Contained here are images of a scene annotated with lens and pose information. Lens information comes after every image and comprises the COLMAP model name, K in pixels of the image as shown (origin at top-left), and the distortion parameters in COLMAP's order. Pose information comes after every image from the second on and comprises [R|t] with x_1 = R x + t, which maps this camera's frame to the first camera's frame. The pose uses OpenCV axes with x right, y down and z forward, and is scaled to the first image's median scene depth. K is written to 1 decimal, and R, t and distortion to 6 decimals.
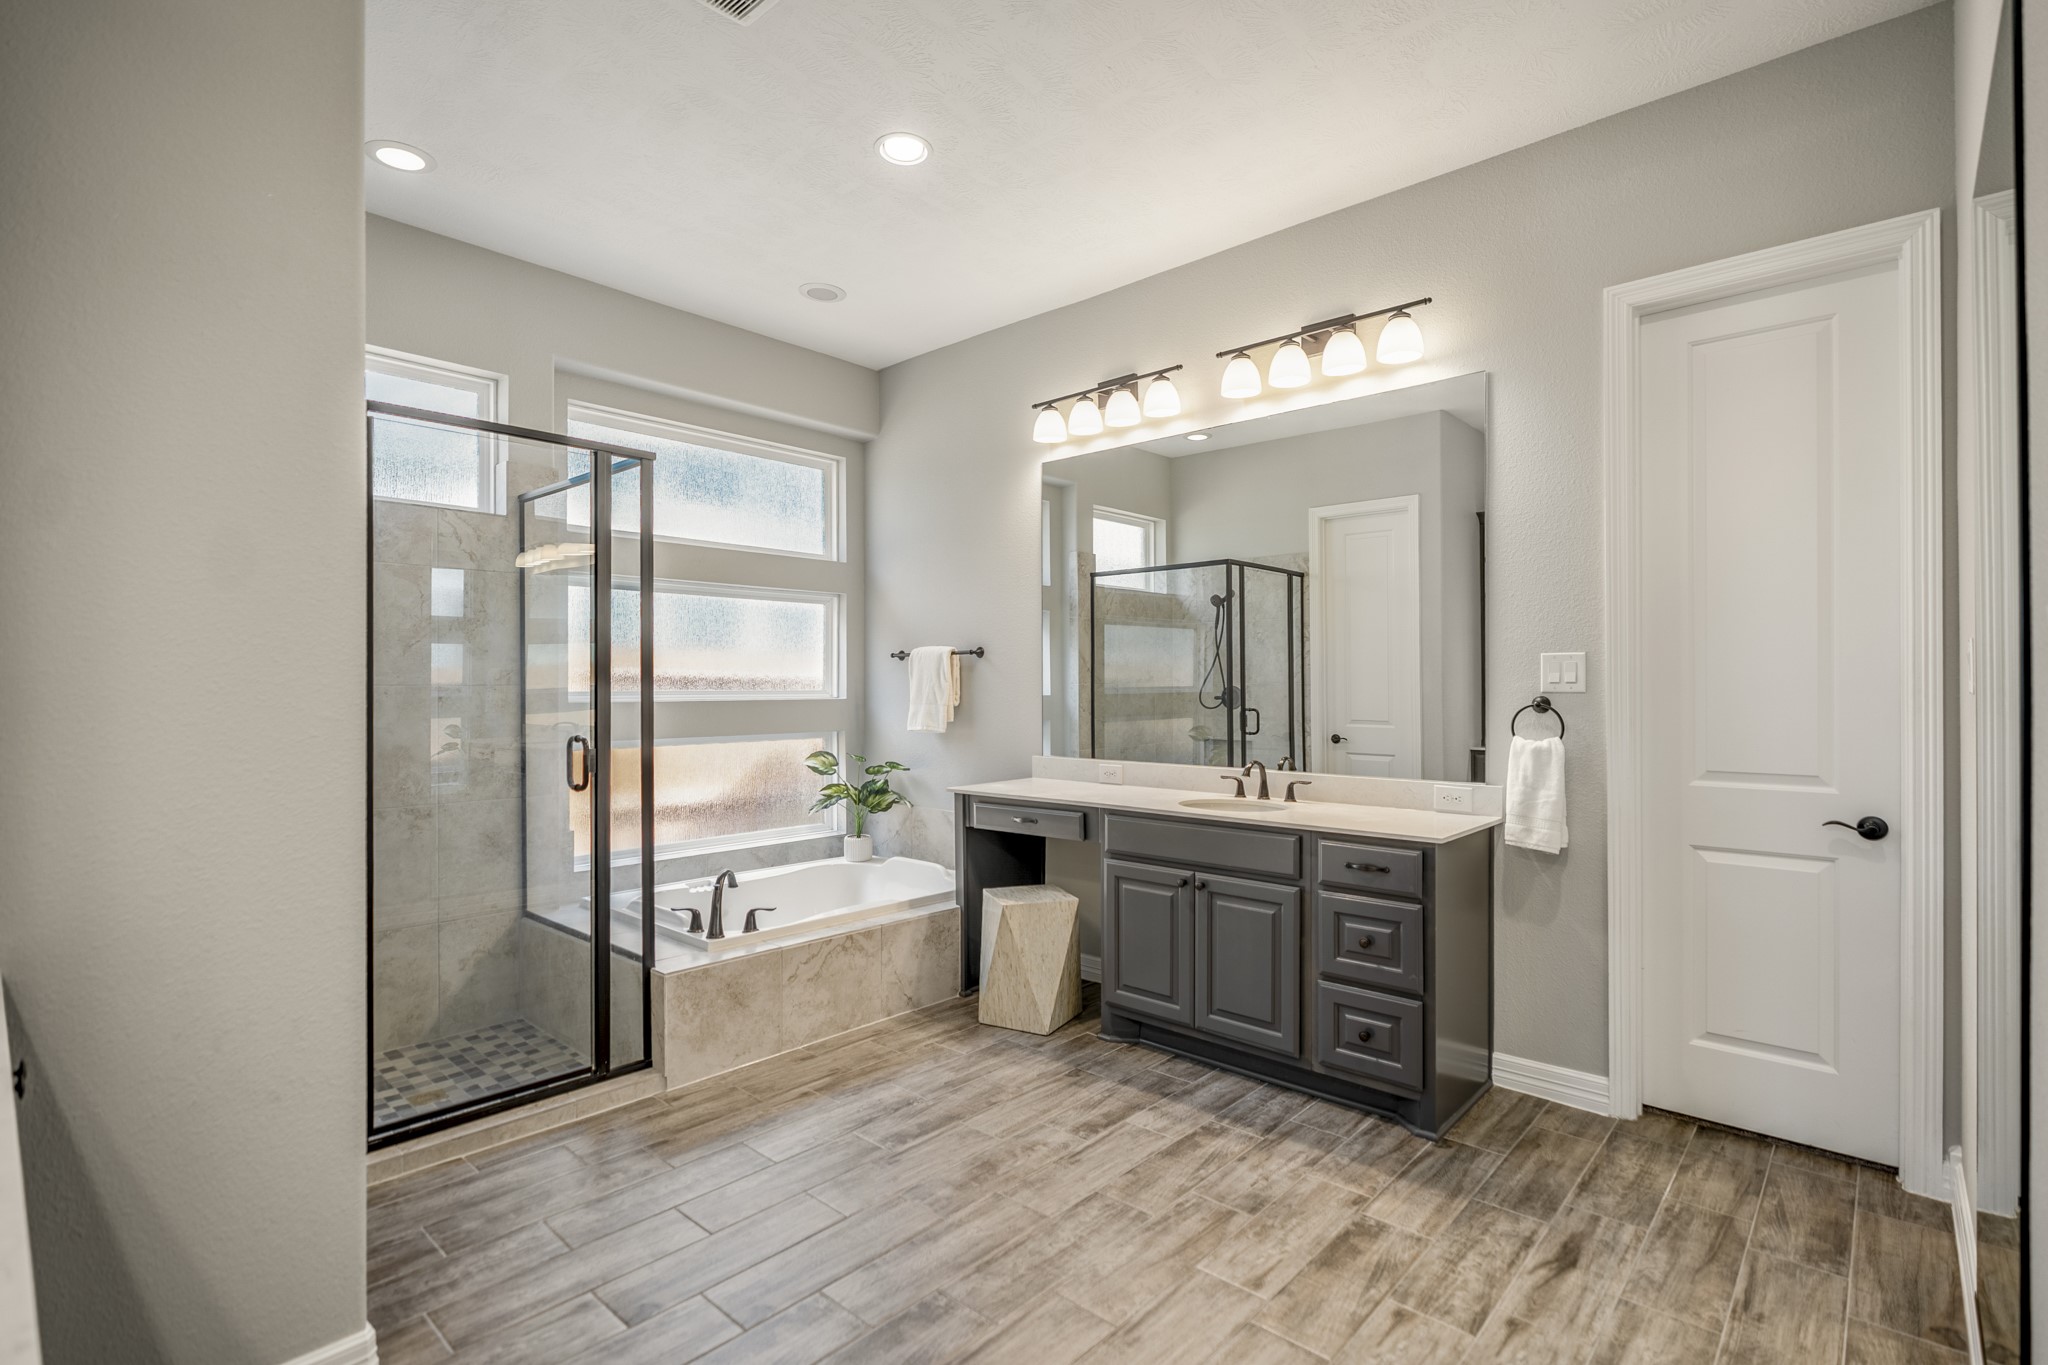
lens RADIAL K [[940.3, 0, 1008.7], [0, 940.3, 685.8], [0, 0, 1]] dist [-0.008040, 0.001578]
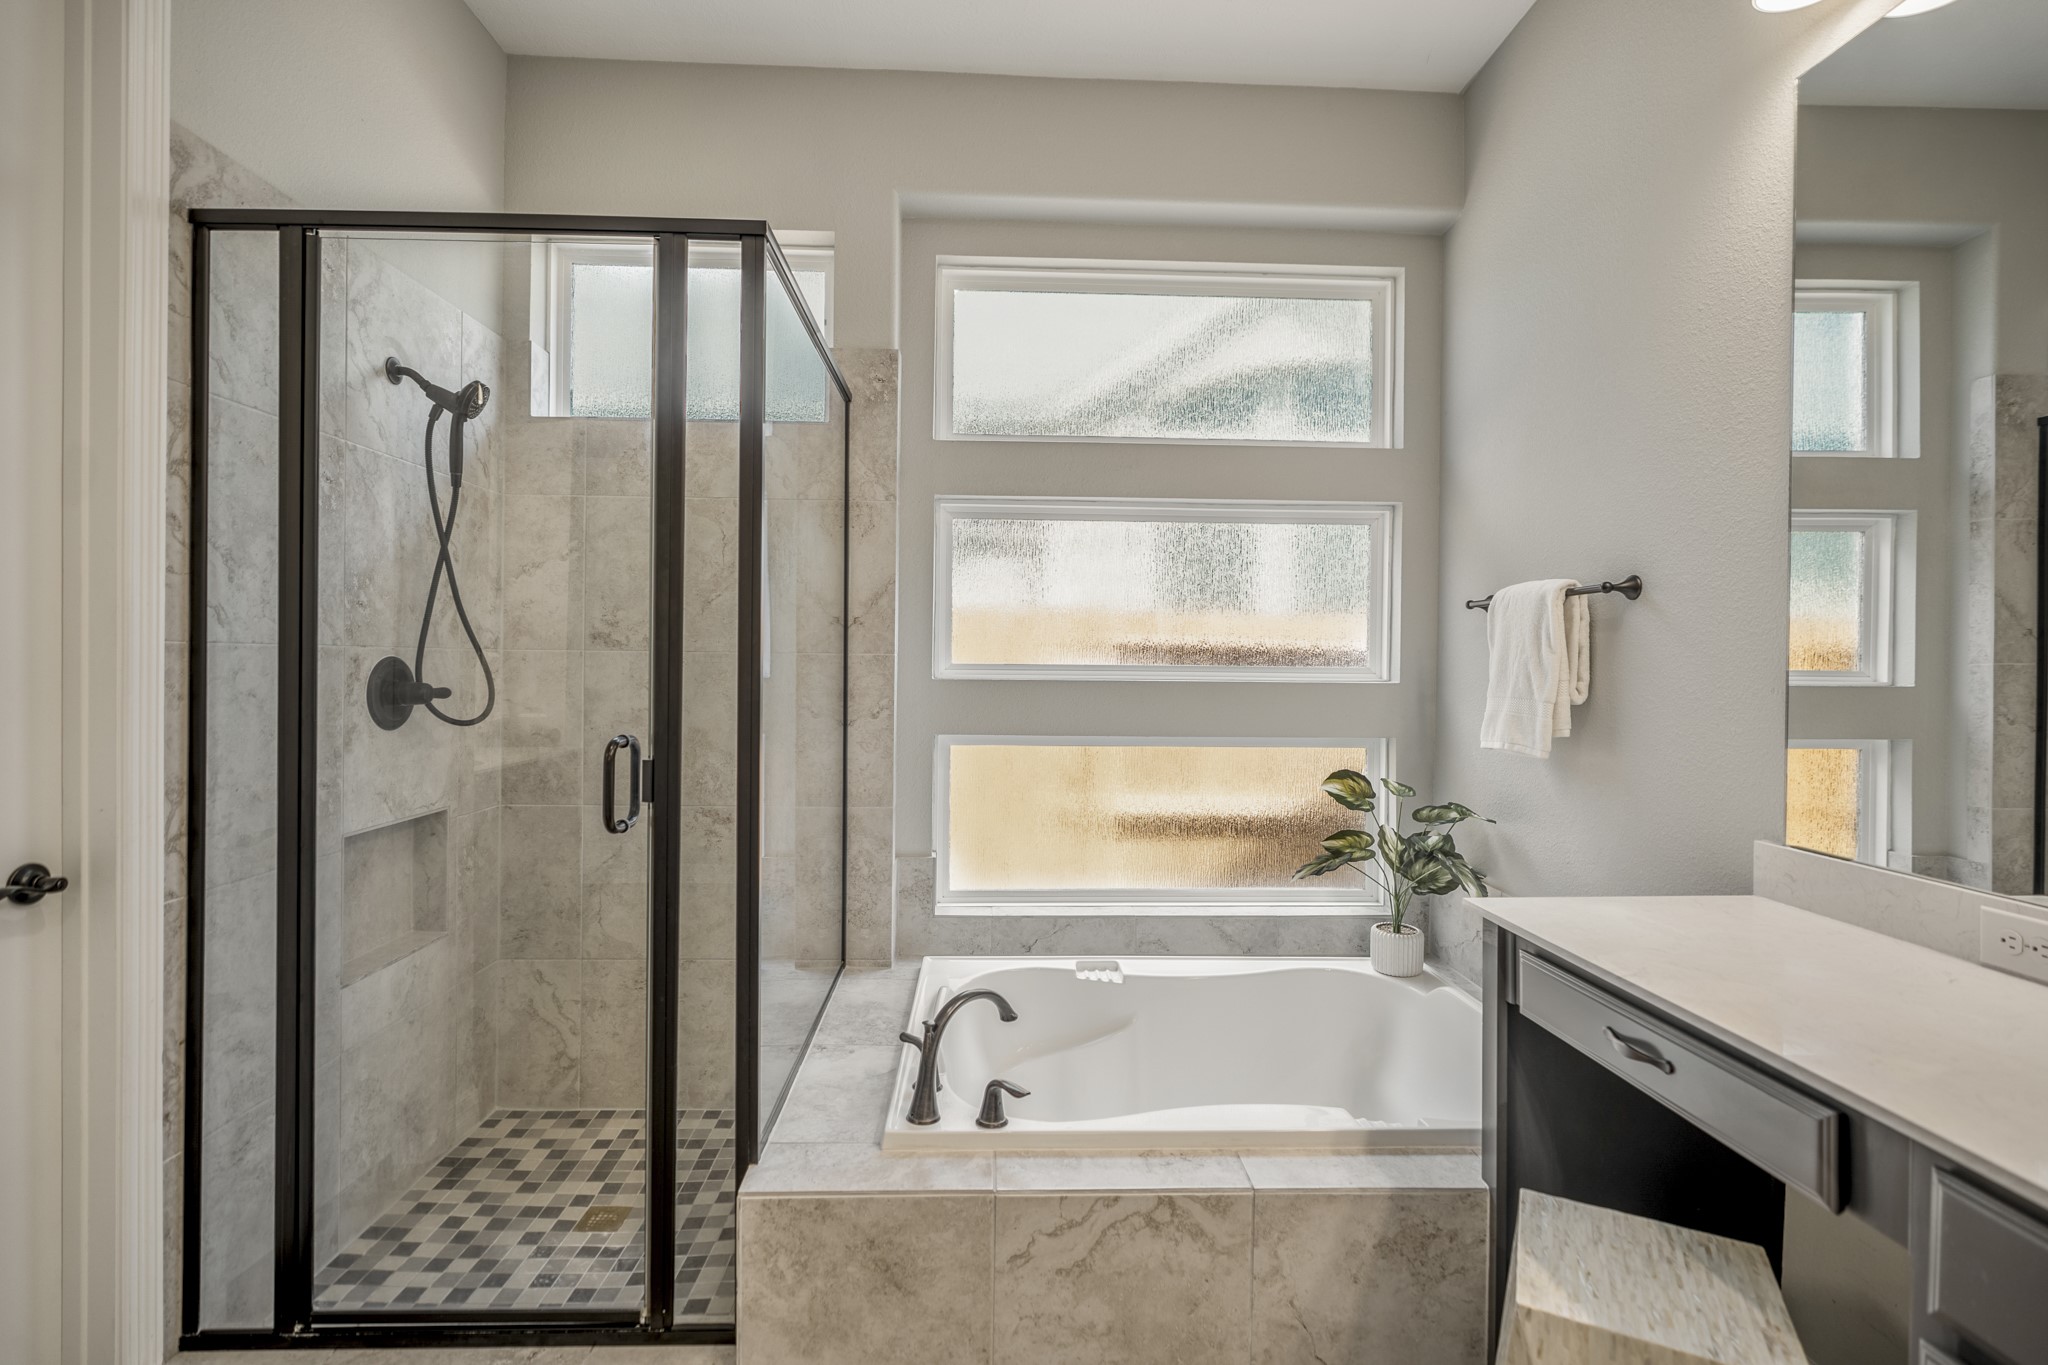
lens RADIAL K [[940.3, 0, 1024.8], [0, 940.3, 670.2], [0, 0, 1]] dist [-0.008040, 0.001578]
pose [[0.715740, 0.017737, -0.698141, 0.096173], [-0.012252, 0.999842, 0.012842, 0.001669], [0.698259, -0.000638, 0.715845, 0.612377]]
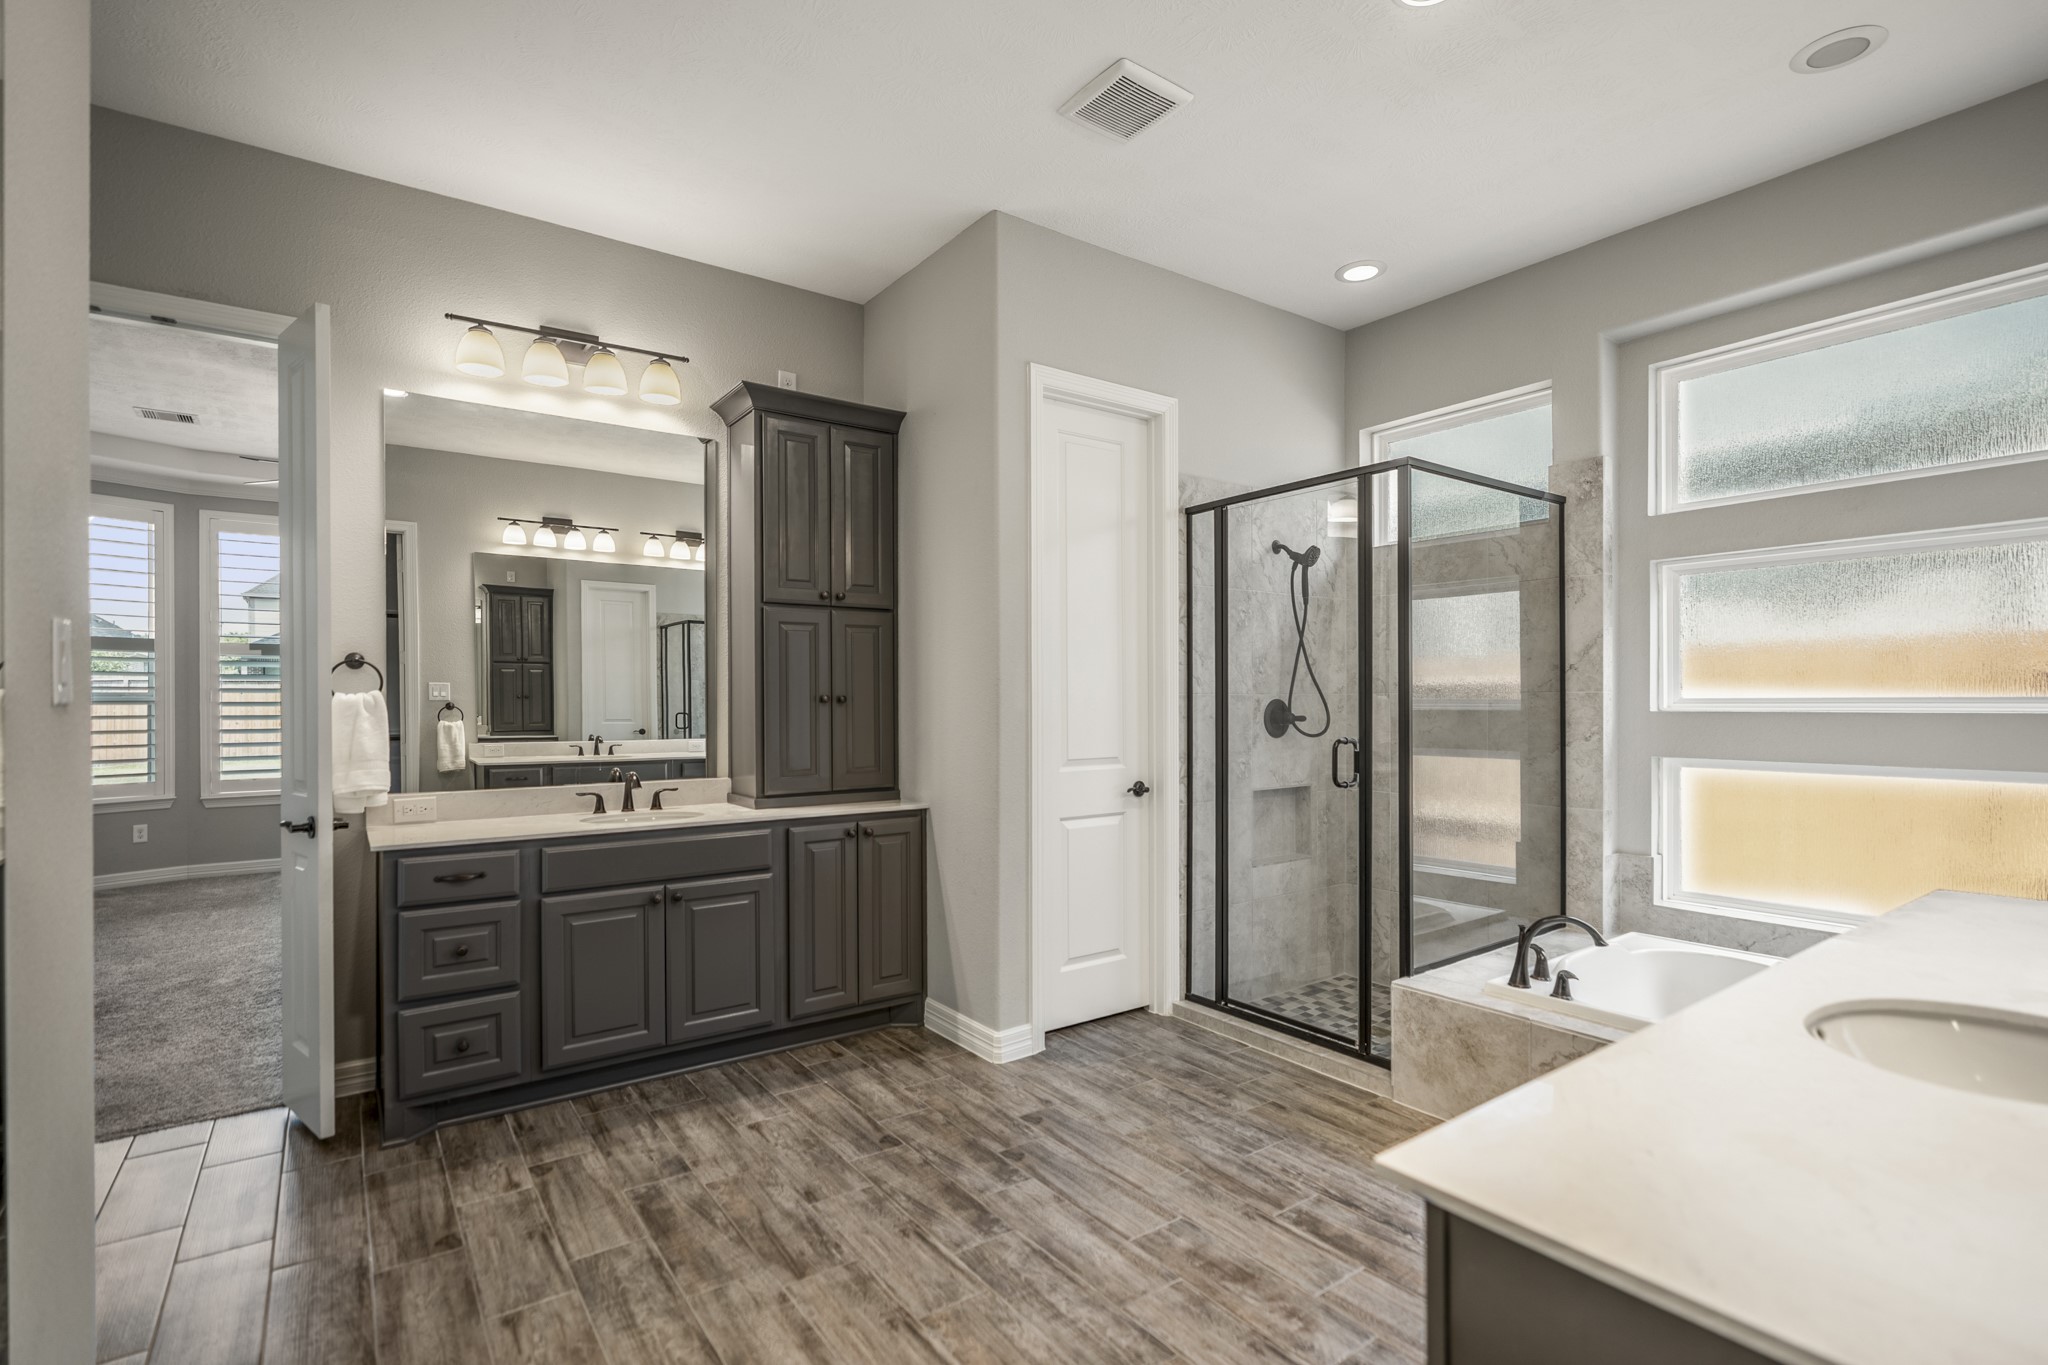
lens RADIAL K [[940.3, 0, 1045.4], [0, 940.3, 698.3], [0, 0, 1]] dist [-0.008040, 0.001578]
pose [[-0.157512, 0.006889, -0.987493, 0.566081], [0.008226, 0.999950, 0.005664, -0.004087], [0.987483, -0.007231, -0.157561, 0.664107]]
